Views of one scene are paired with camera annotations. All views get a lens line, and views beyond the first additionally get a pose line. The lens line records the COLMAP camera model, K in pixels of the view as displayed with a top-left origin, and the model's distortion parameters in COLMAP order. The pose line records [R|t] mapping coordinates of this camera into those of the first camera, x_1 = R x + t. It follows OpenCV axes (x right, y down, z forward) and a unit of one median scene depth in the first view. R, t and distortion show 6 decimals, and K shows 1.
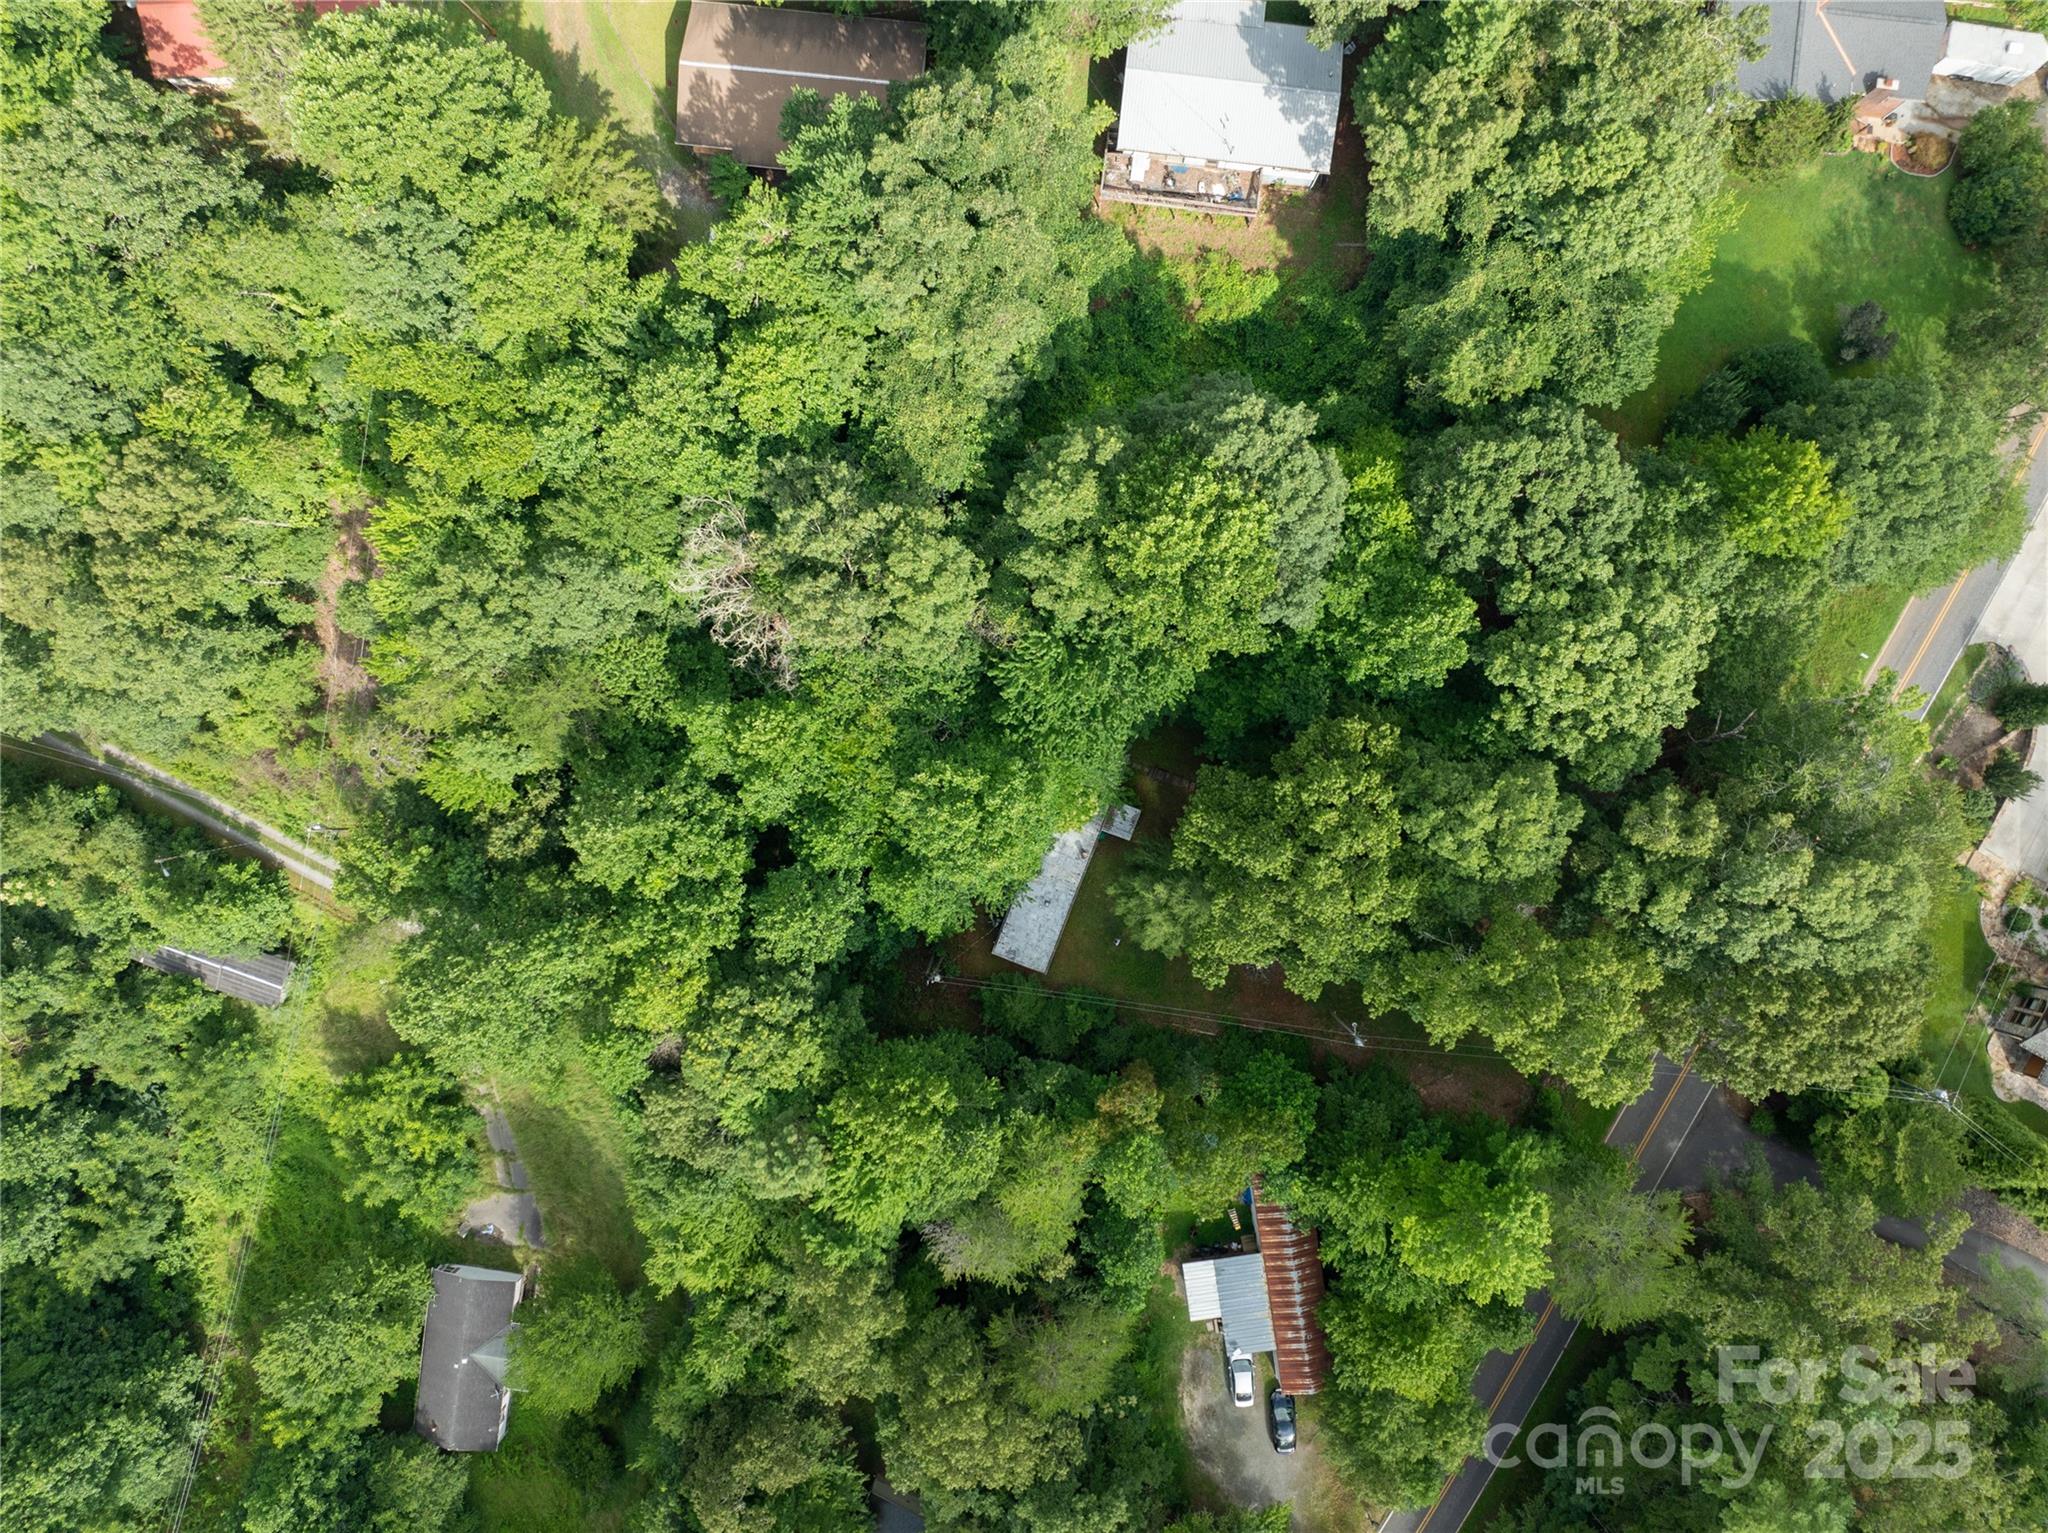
lens RADIAL K [[1479.4, 0, 1032.3], [0, 1479.4, 764.8], [0, 0, 1]] dist [-0.091684, 0.067184]
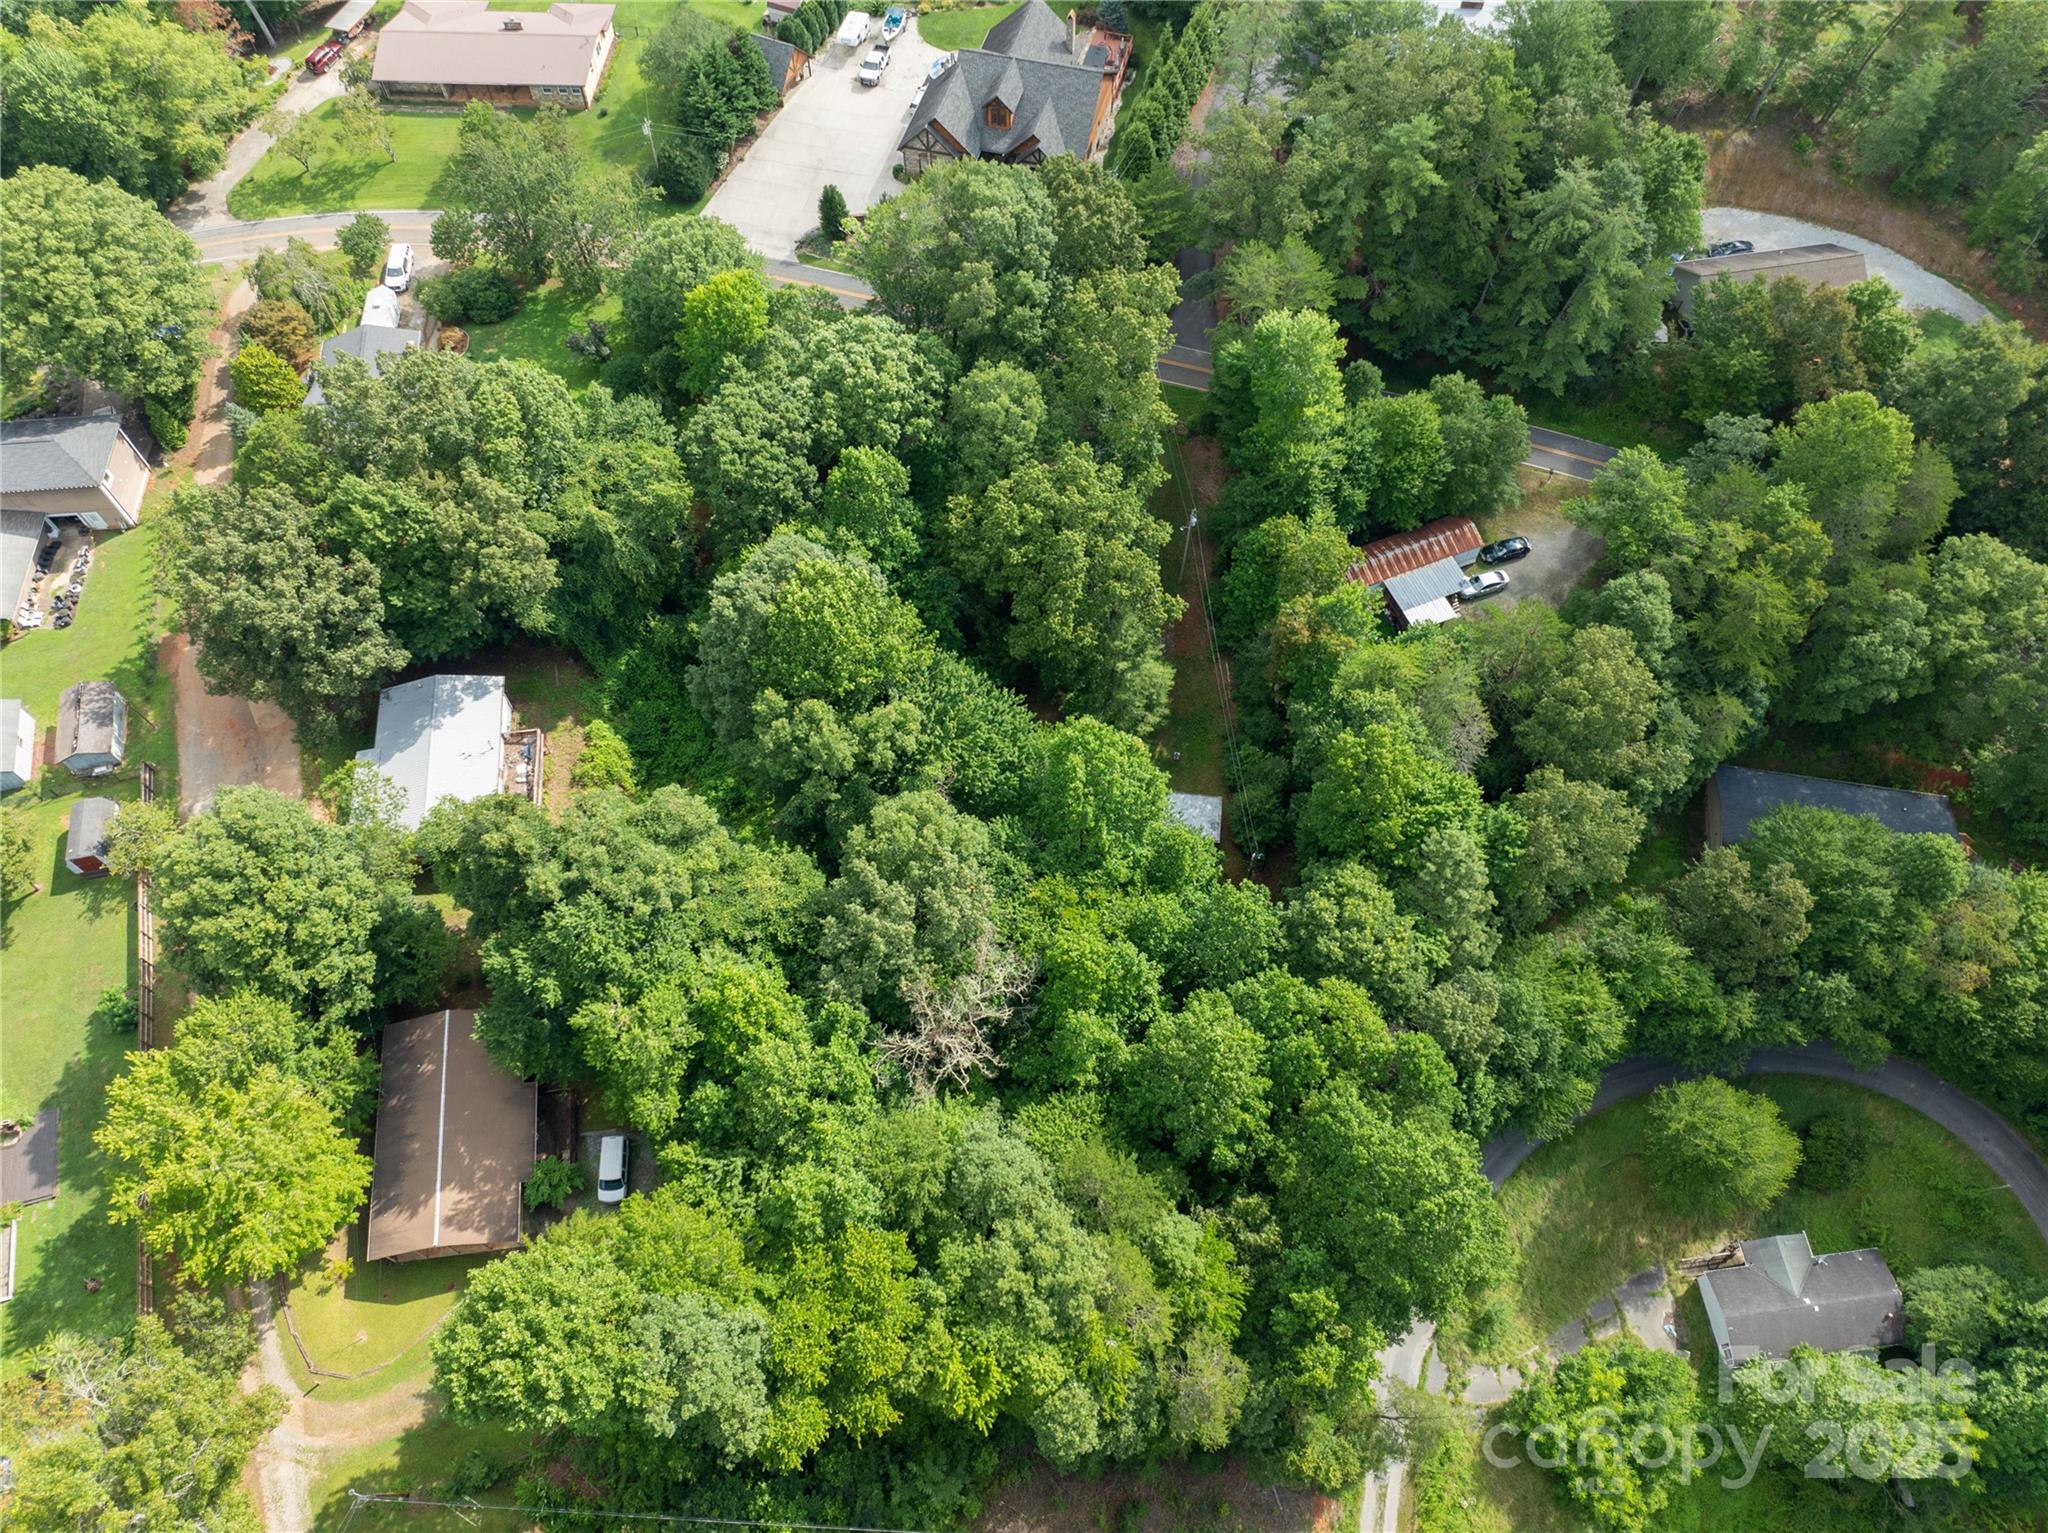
lens RADIAL K [[1479.4, 0, 1032.3], [0, 1479.4, 764.8], [0, 0, 1]] dist [-0.091684, 0.067184]
pose [[-0.247223, -0.835492, 0.490749, -0.582504], [0.968935, -0.216728, 0.119141, -0.154233], [0.006818, 0.504958, 0.863117, 0.007050]]
